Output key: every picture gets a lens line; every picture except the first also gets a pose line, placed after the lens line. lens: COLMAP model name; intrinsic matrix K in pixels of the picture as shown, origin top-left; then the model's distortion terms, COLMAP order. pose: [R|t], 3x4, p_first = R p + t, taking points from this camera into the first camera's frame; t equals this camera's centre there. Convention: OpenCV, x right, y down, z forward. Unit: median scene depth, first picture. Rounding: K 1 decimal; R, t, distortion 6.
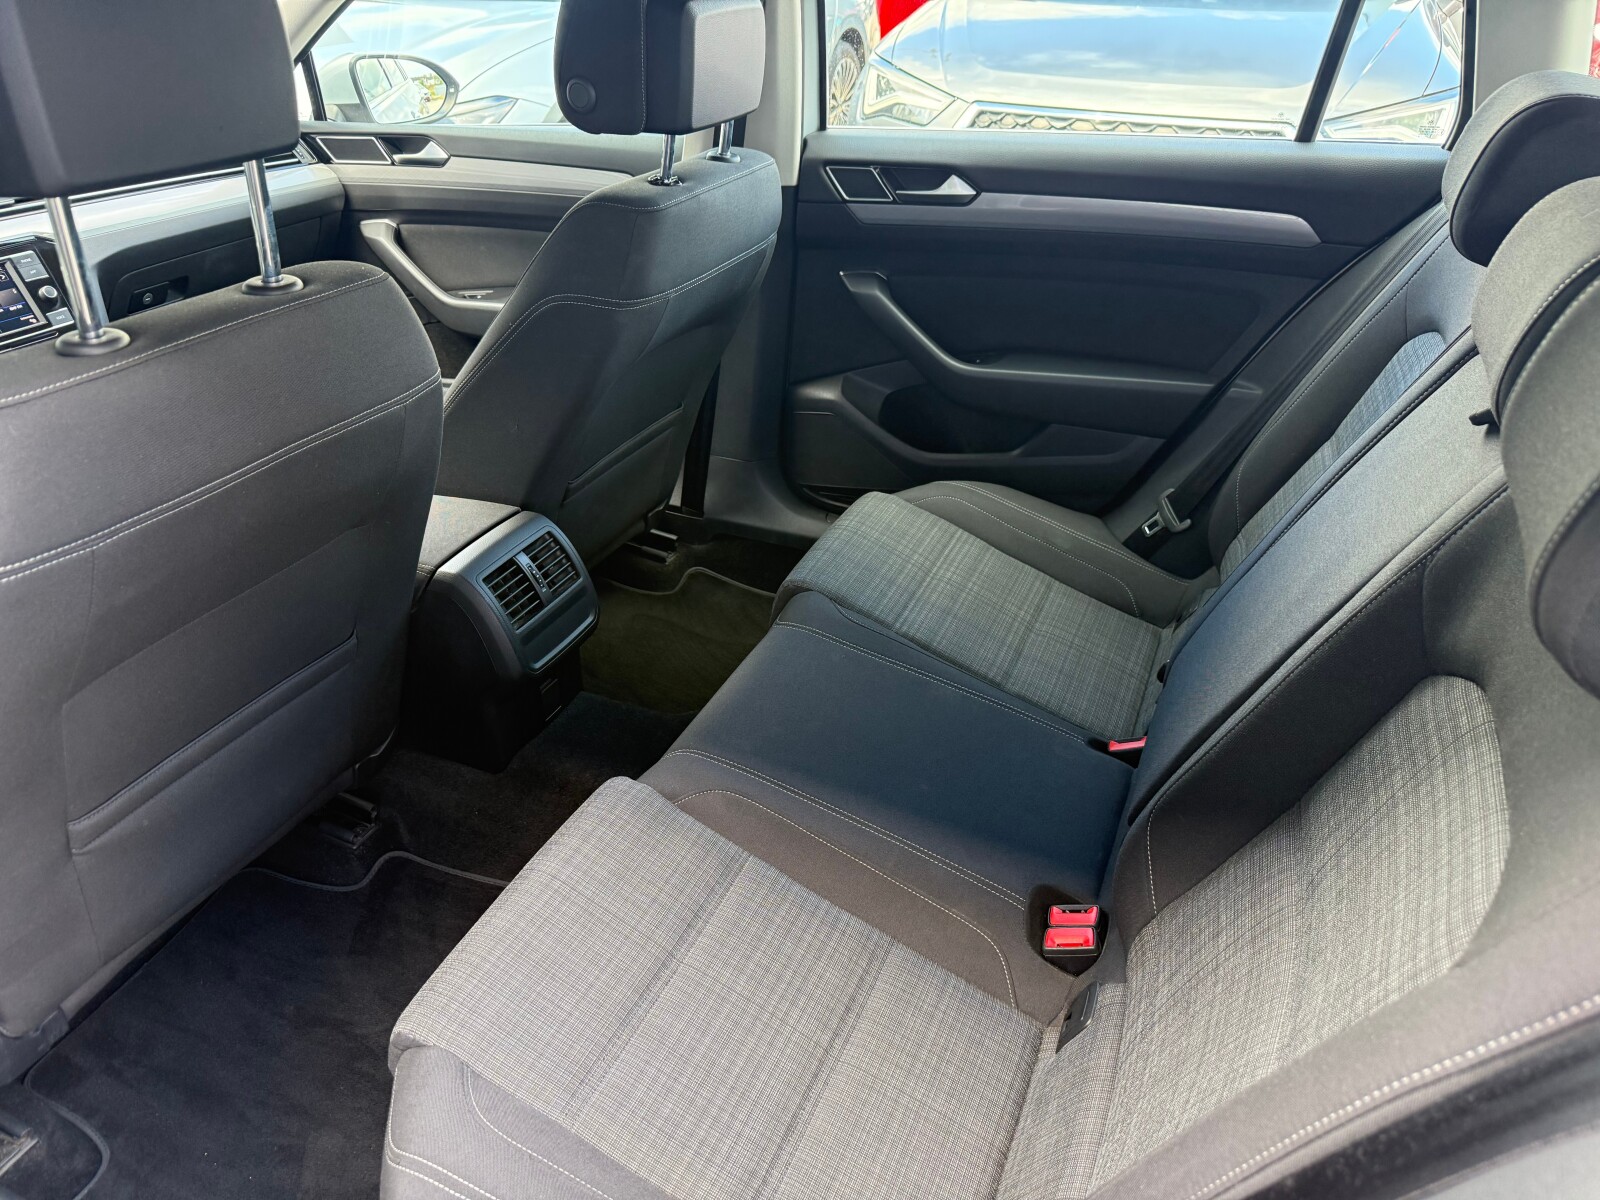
lens RADIAL K [[1121.3, 0, 835.4], [0, 1121.3, 623.5], [0, 0, 1]] dist [0.039863, -0.048186]
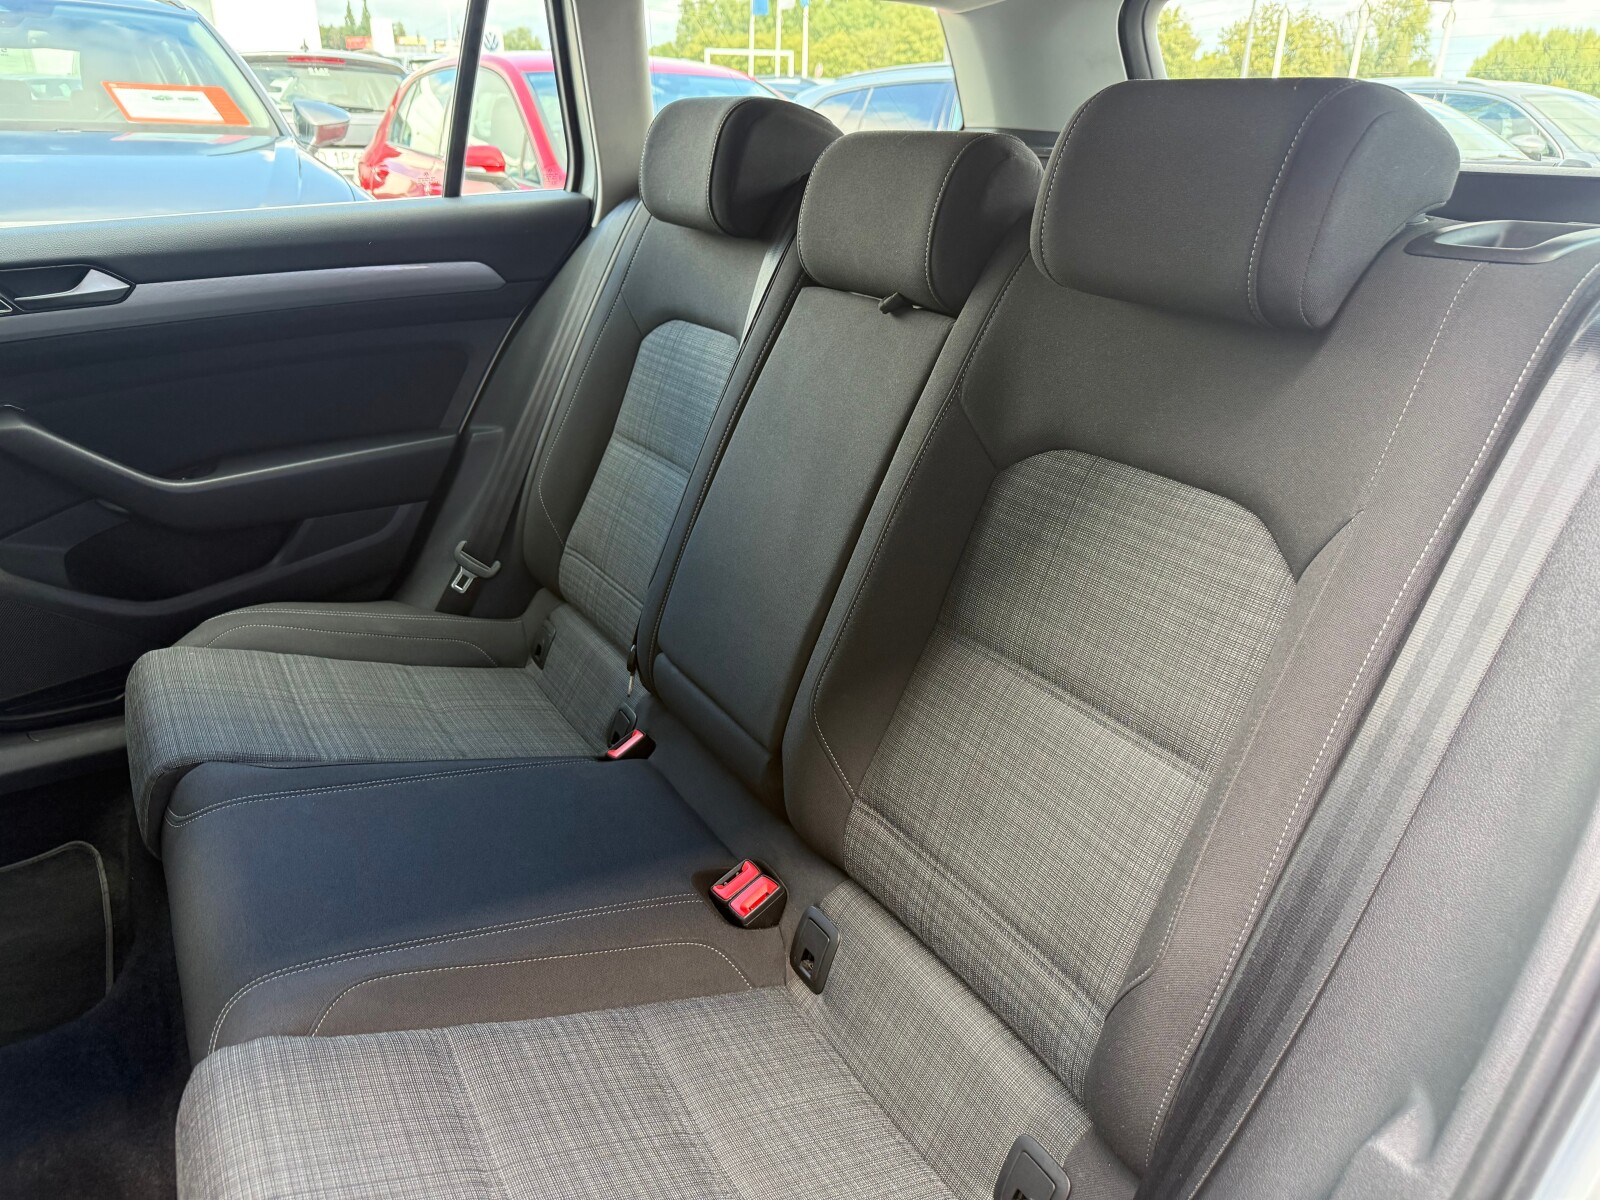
lens RADIAL K [[1121.3, 0, 795.0], [0, 1121.3, 593.7], [0, 0, 1]] dist [0.039863, -0.048186]
pose [[0.574584, -0.312306, 0.756517, -0.304115], [0.433737, 0.900054, 0.042133, 0.007984], [-0.694065, 0.303921, 0.652615, 0.167823]]
